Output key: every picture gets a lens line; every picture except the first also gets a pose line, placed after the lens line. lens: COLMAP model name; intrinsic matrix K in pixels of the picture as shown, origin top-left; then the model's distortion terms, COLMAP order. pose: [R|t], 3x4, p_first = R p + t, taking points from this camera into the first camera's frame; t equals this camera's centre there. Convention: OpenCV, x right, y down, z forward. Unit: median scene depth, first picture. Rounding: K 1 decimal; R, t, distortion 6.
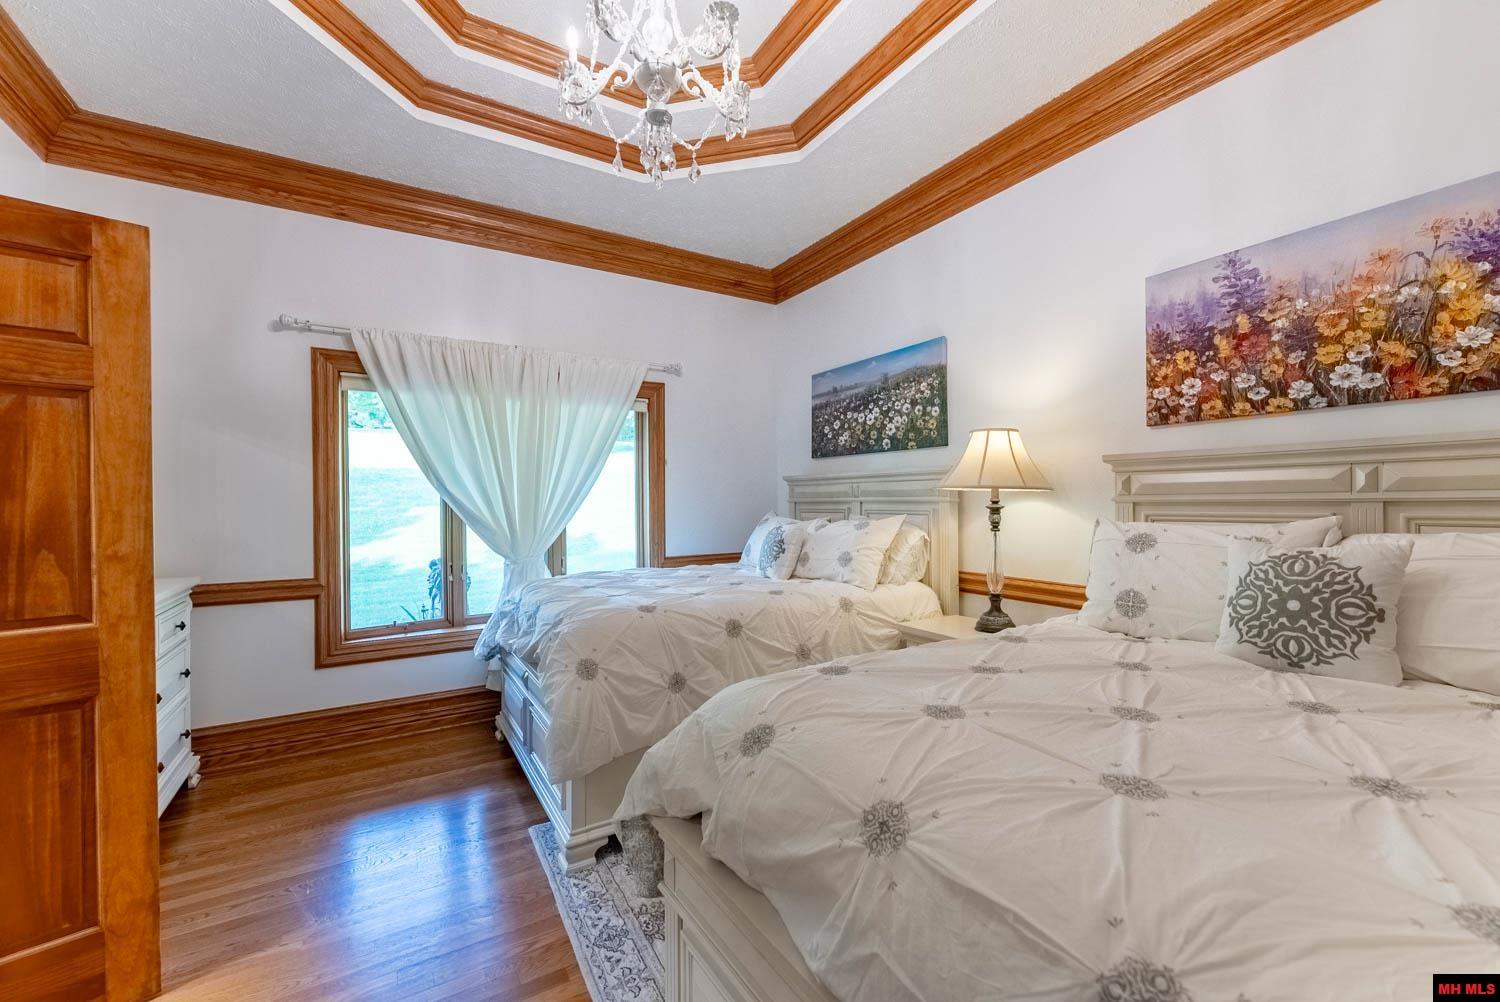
lens RADIAL K [[601.0, 0, 743.4], [0, 601.0, 503.7], [0, 0, 1]] dist [-0.000070, -0.000479]
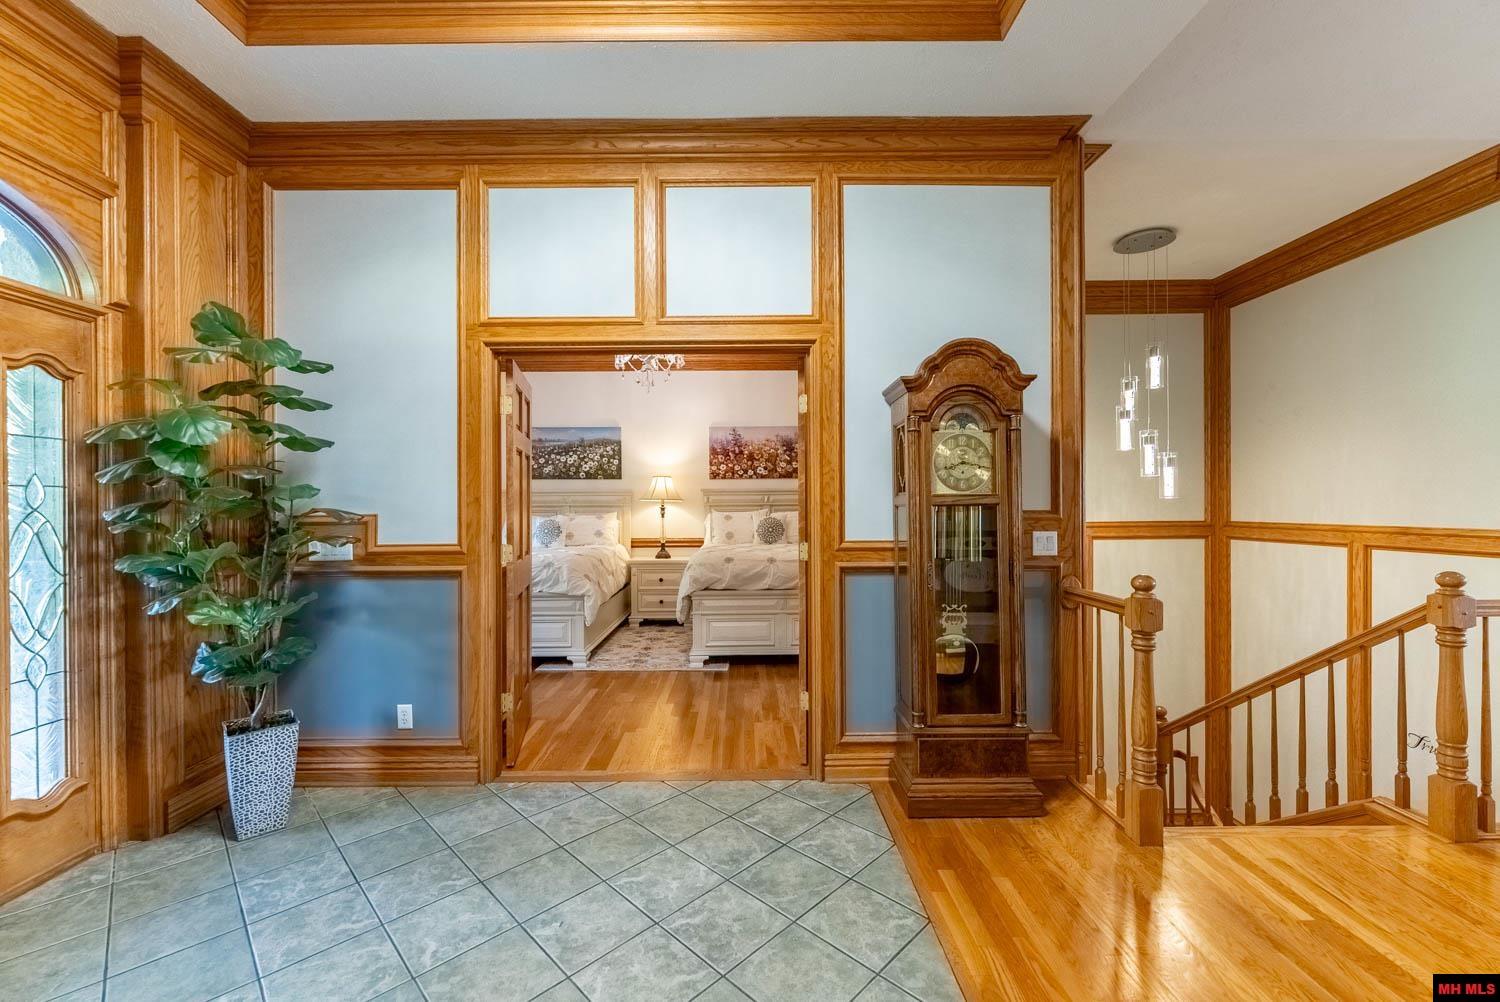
lens RADIAL K [[601.0, 0, 743.7], [0, 601.0, 502.4], [0, 0, 1]] dist [-0.000070, -0.000479]
pose [[0.514960, 0.006500, 0.857190, -1.722853], [0.006498, 0.999913, -0.011486, 0.016420], [-0.857190, 0.011484, 0.514873, -0.619028]]
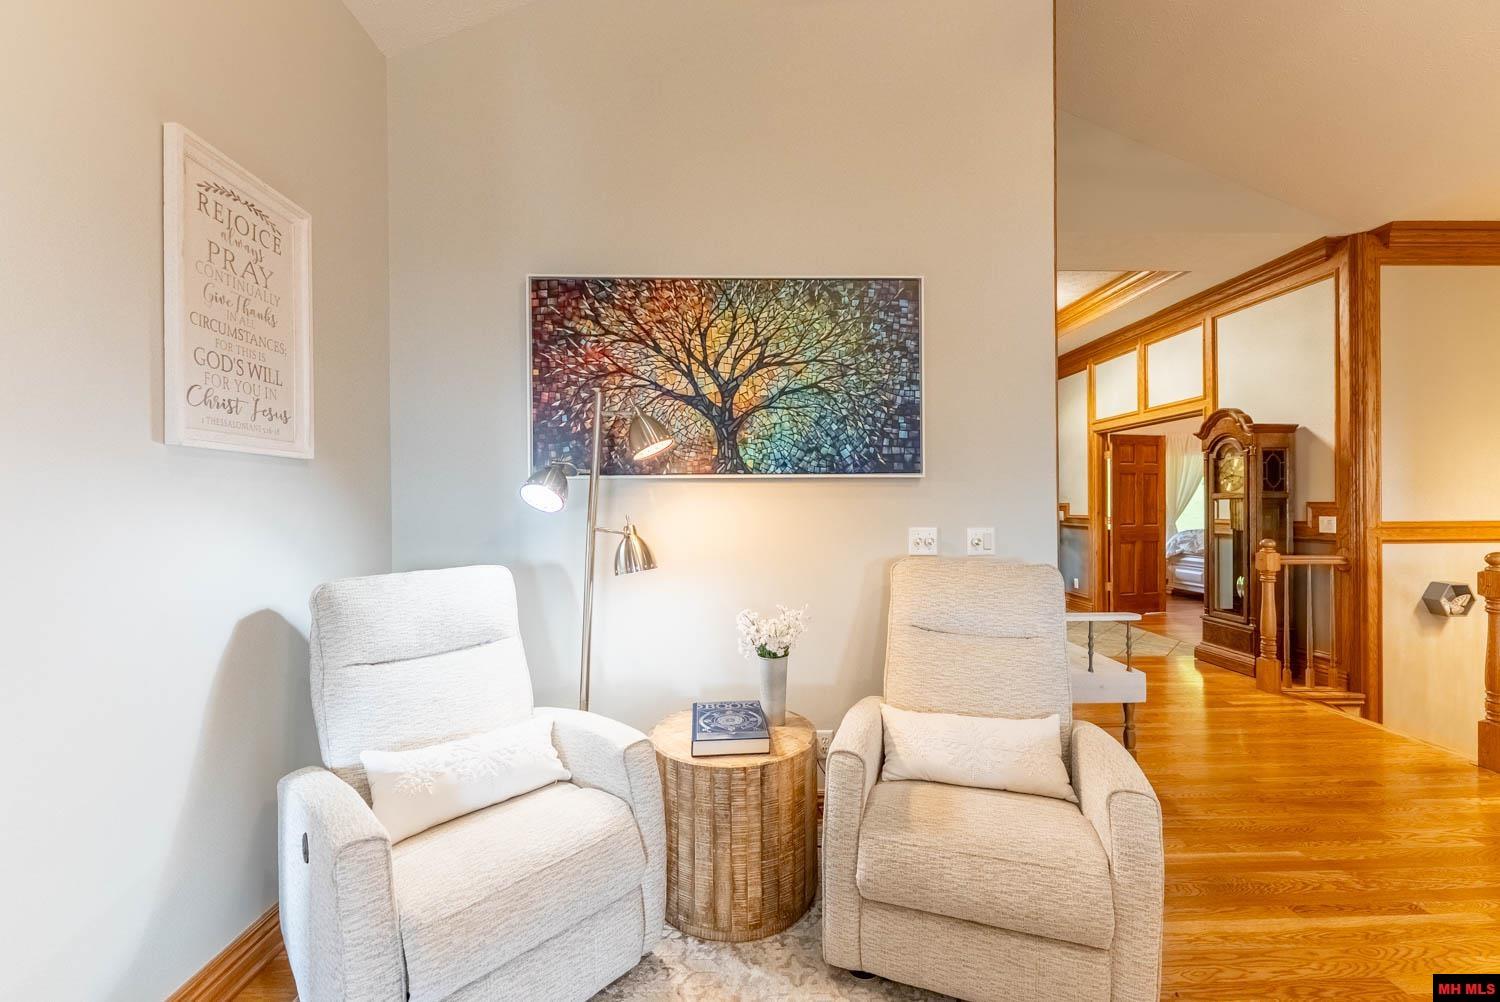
lens RADIAL K [[601.0, 0, 744.0], [0, 601.0, 507.2], [0, 0, 1]] dist [-0.000070, -0.000479]
pose [[0.869573, 0.004331, -0.493786, -0.997796], [-0.002769, 0.999989, 0.003894, 0.035243], [0.493797, -0.002019, 0.869575, -2.871870]]
